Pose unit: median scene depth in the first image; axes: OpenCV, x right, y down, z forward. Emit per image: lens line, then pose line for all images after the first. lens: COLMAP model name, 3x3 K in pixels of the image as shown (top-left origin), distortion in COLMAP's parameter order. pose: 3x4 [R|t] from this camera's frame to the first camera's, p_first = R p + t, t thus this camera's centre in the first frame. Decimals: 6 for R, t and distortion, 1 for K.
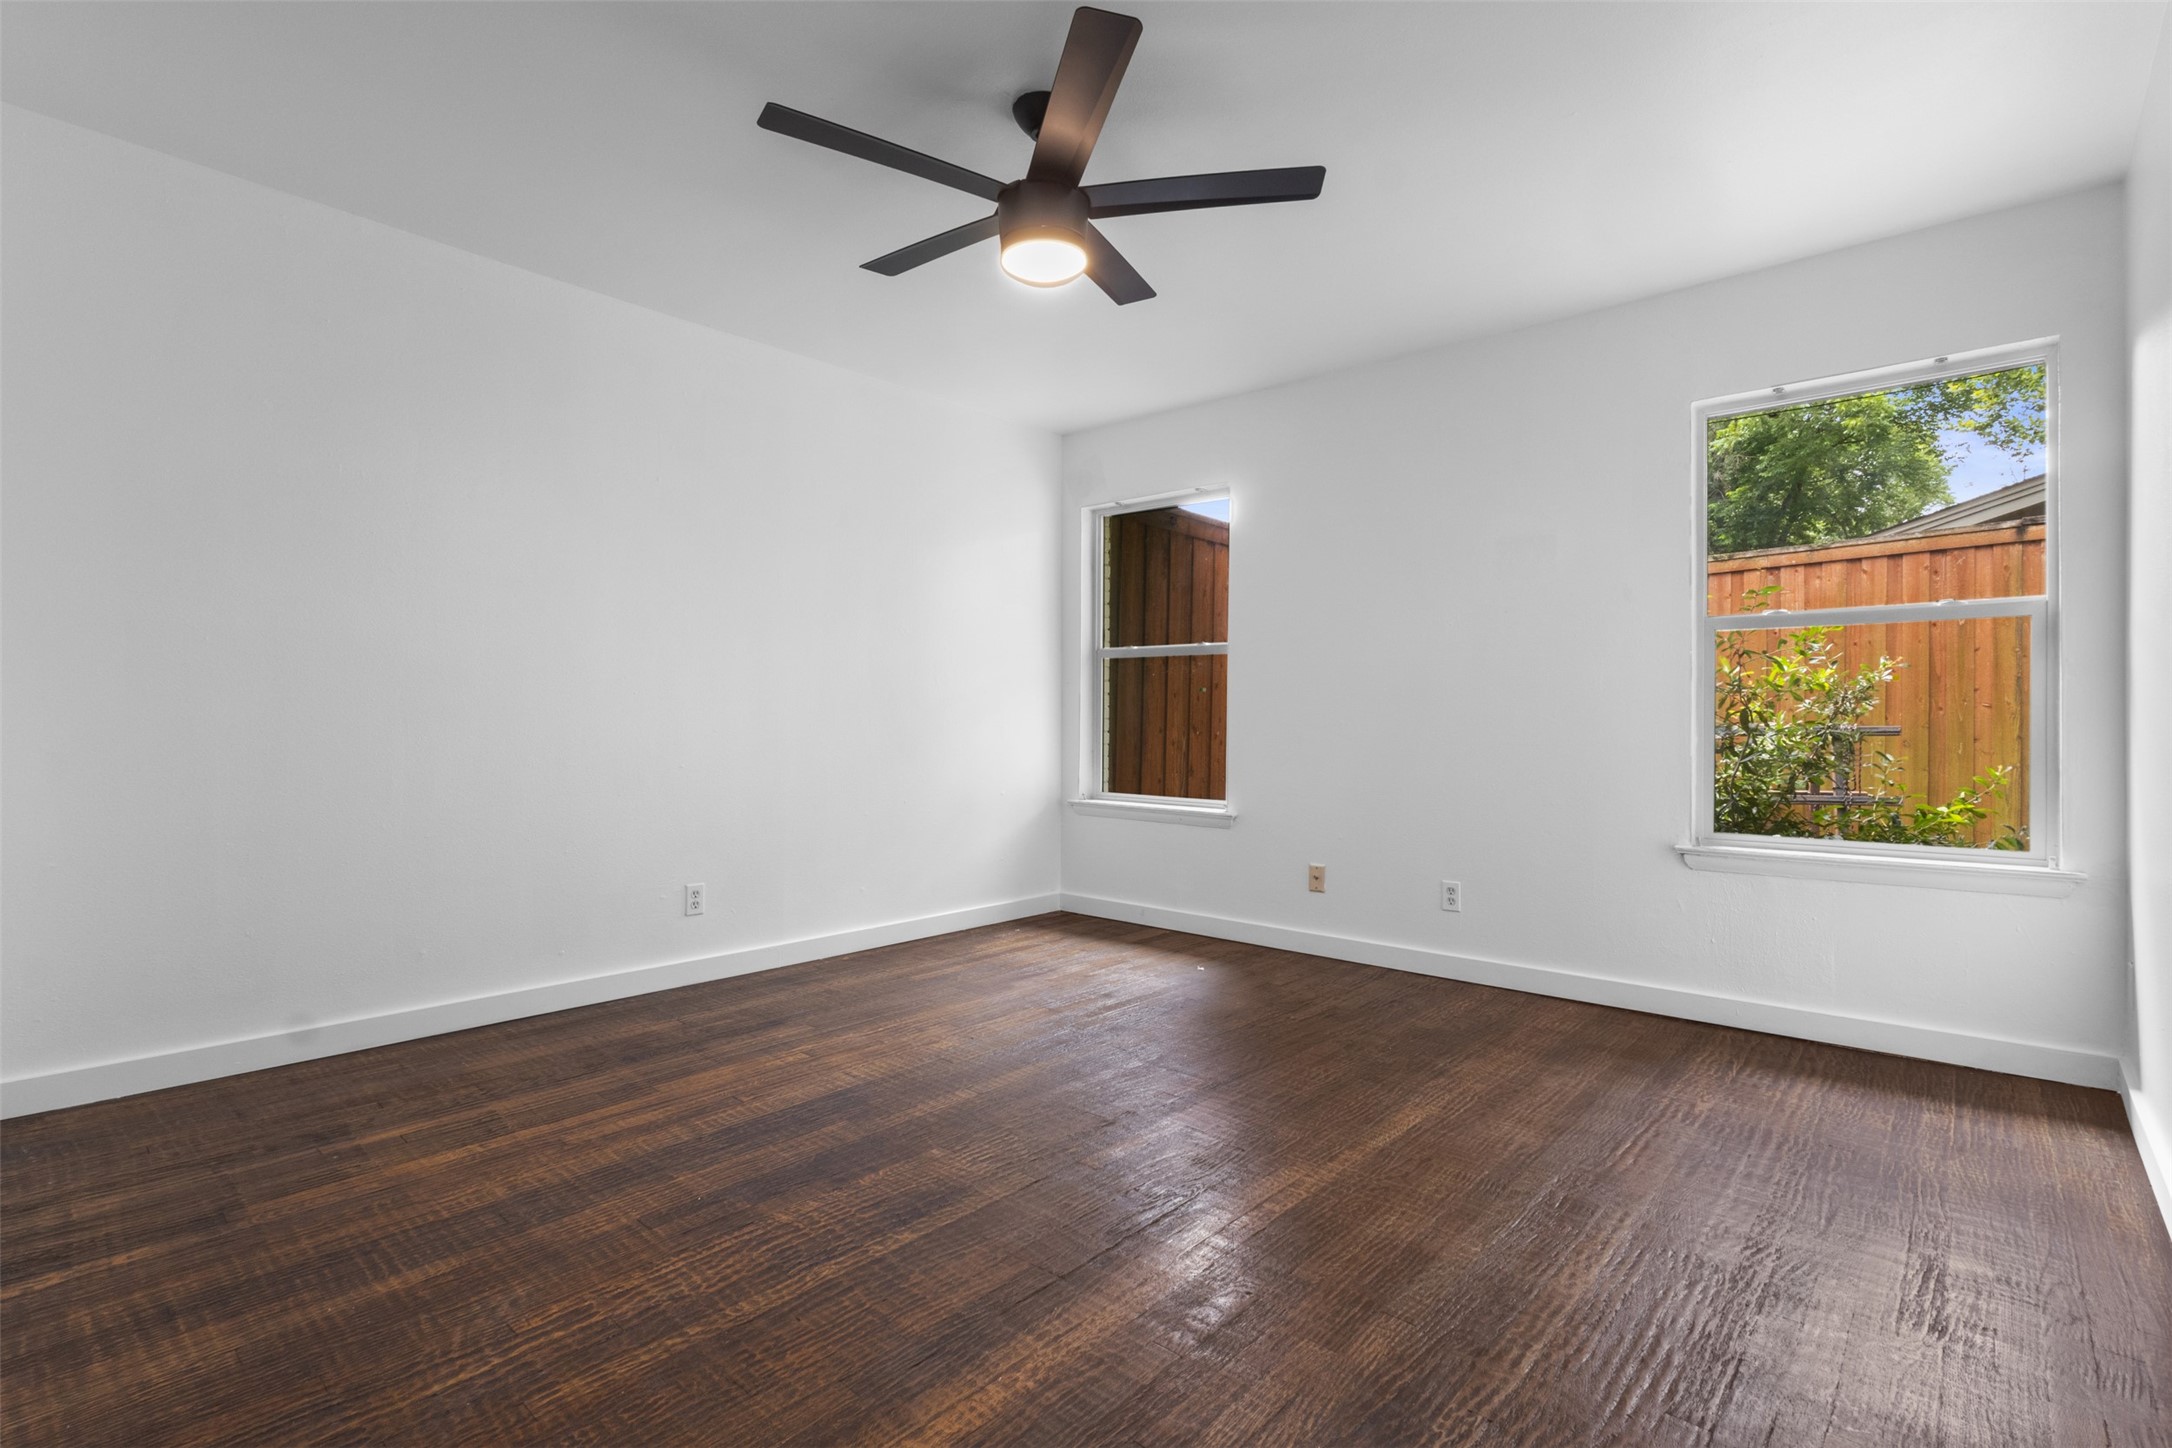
lens RADIAL K [[1003.3, 0, 1087.0], [0, 1003.3, 719.9], [0, 0, 1]] dist [0.000424, 0.001512]
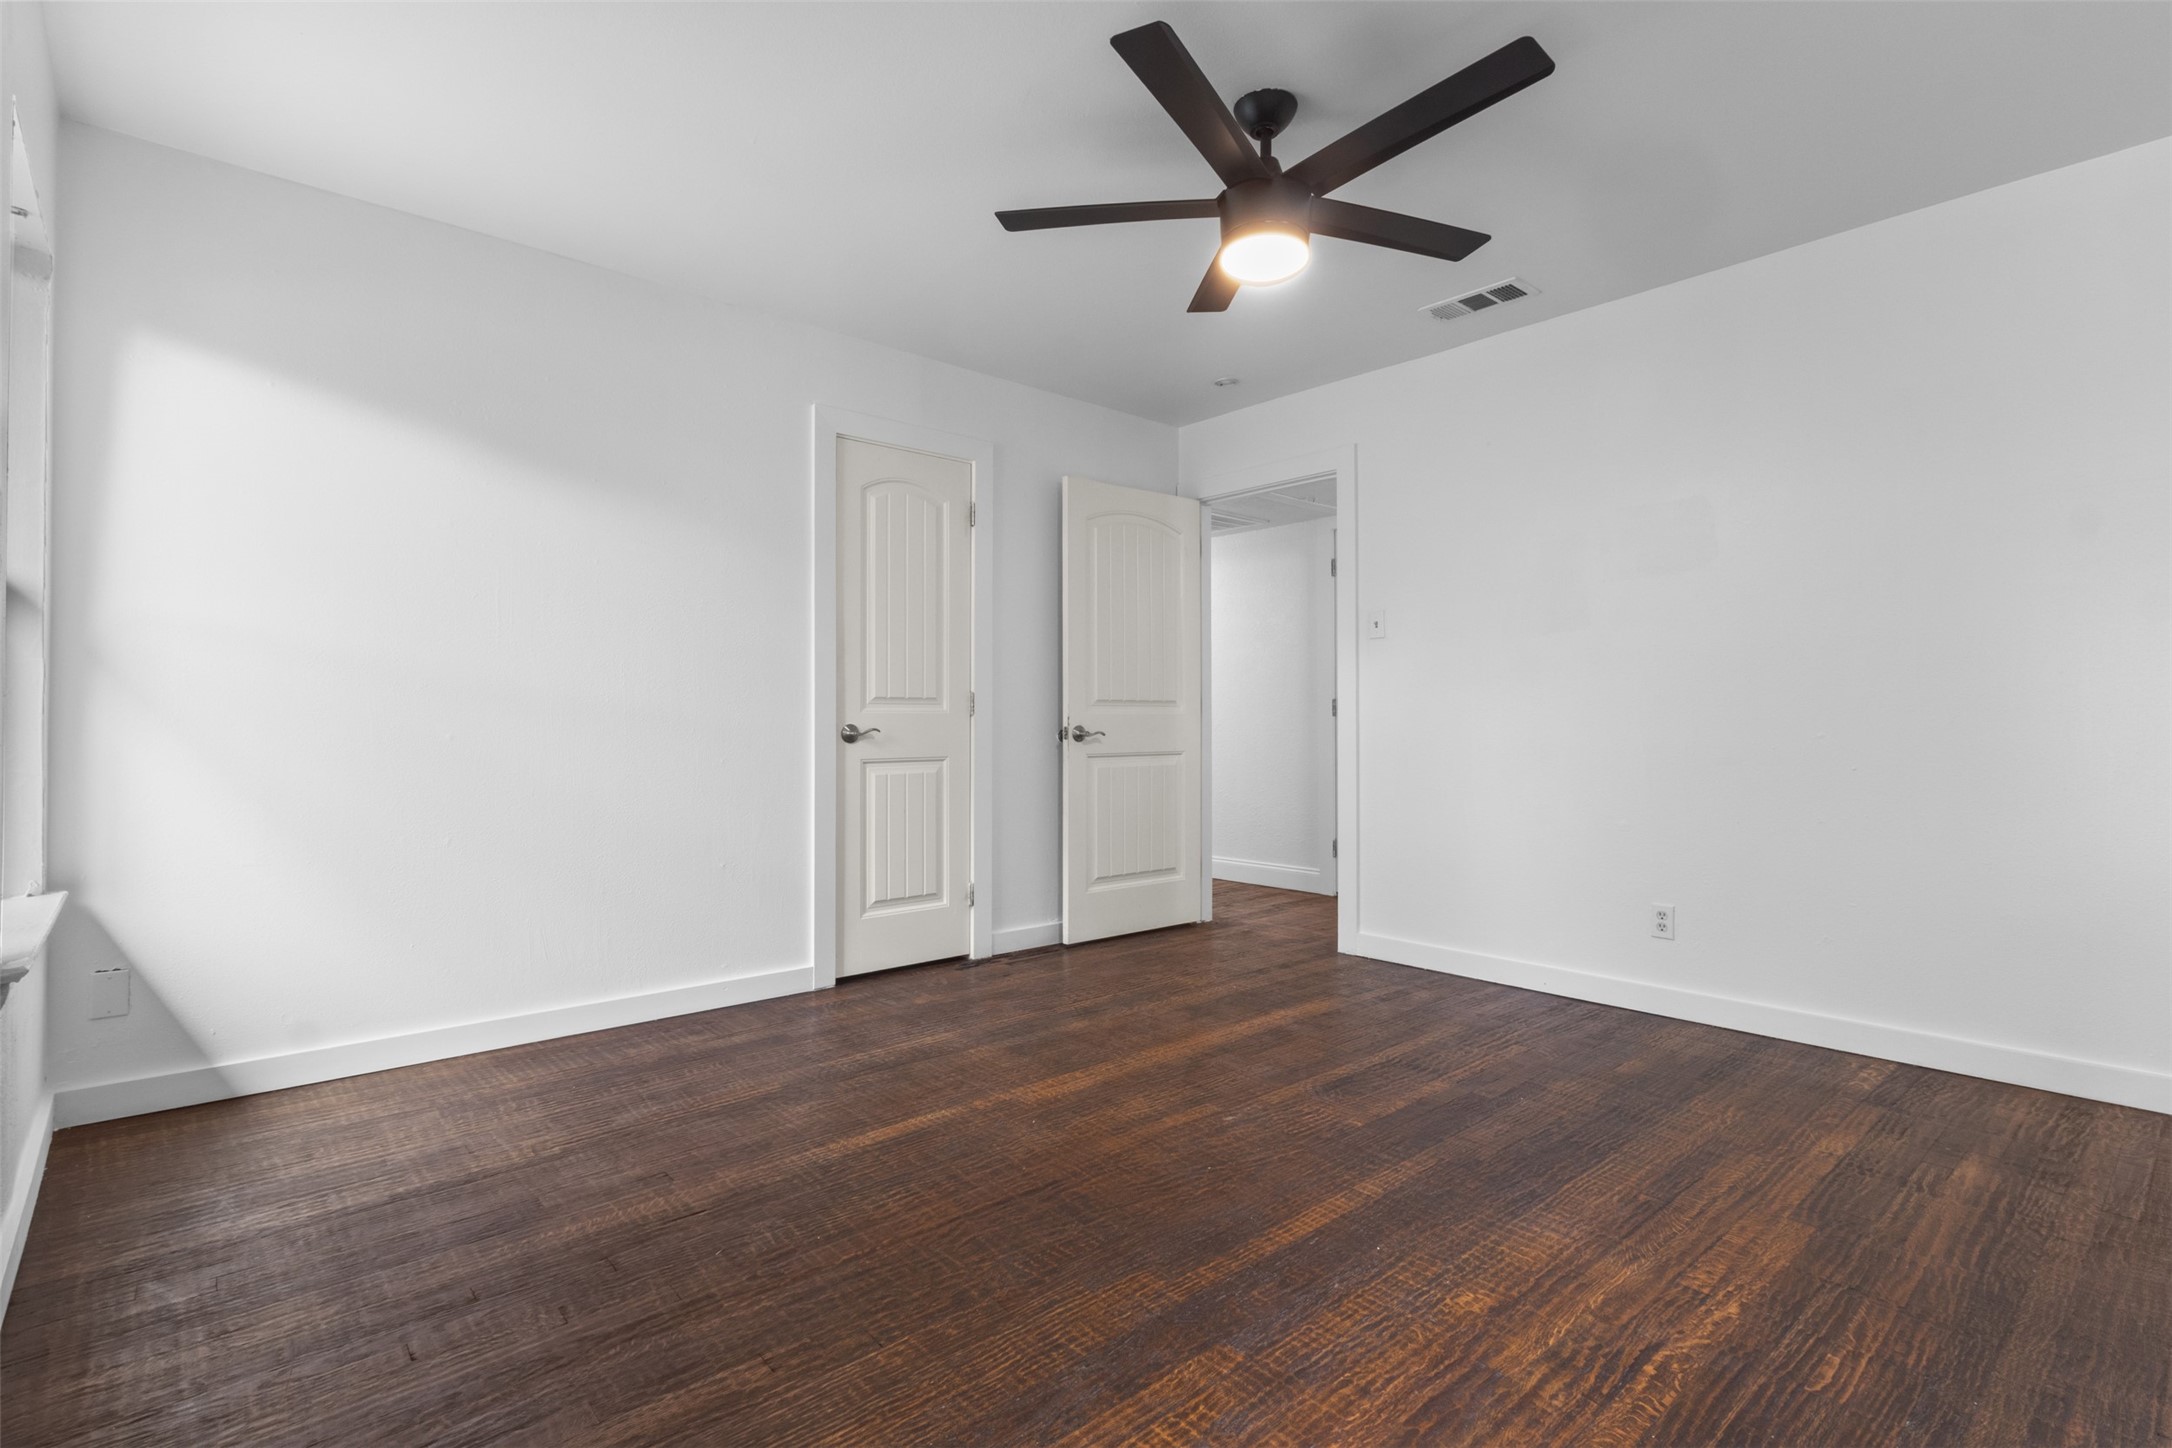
lens RADIAL K [[1003.3, 0, 1085.6], [0, 1003.3, 719.2], [0, 0, 1]] dist [0.000424, 0.001512]
pose [[-0.991809, -0.006708, 0.127552, 0.004120], [-0.006913, 0.999975, -0.001163, -0.000181], [-0.127542, -0.002035, -0.991831, 2.001552]]
